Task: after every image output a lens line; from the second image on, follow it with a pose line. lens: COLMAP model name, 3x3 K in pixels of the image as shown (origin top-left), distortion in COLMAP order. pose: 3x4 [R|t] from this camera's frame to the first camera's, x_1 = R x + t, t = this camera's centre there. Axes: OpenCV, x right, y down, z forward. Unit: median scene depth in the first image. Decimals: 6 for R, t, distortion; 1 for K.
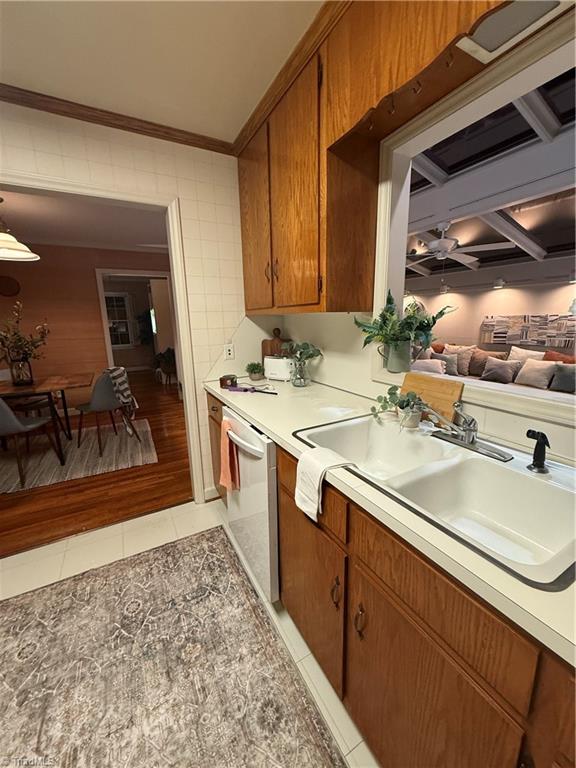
lens RADIAL K [[303.9, 0, 287.3], [0, 303.9, 382.0], [0, 0, 1]] dist [0.000218, -0.000498]
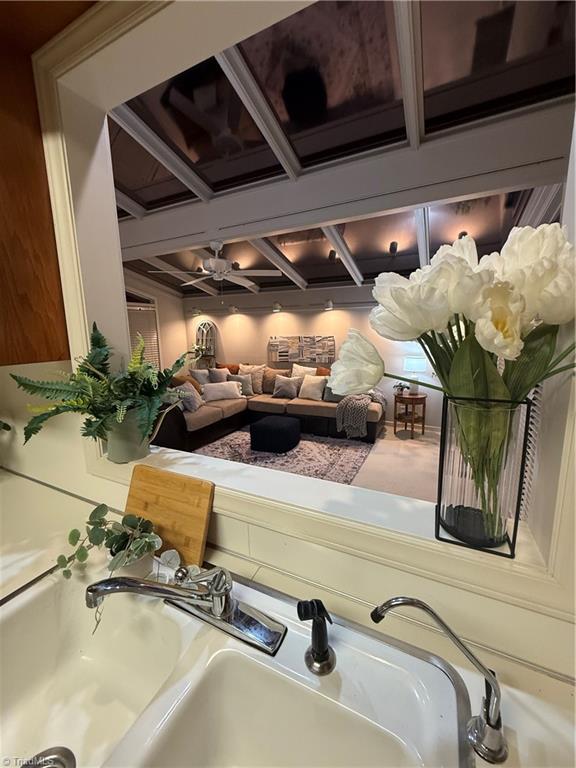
lens RADIAL K [[303.9, 0, 288.2], [0, 303.9, 382.9], [0, 0, 1]] dist [0.000218, -0.000498]
pose [[0.821444, -0.095241, 0.562281, 0.096127], [0.119941, 0.992756, -0.007068, -0.044529], [-0.557534, 0.073247, 0.826916, 0.099899]]
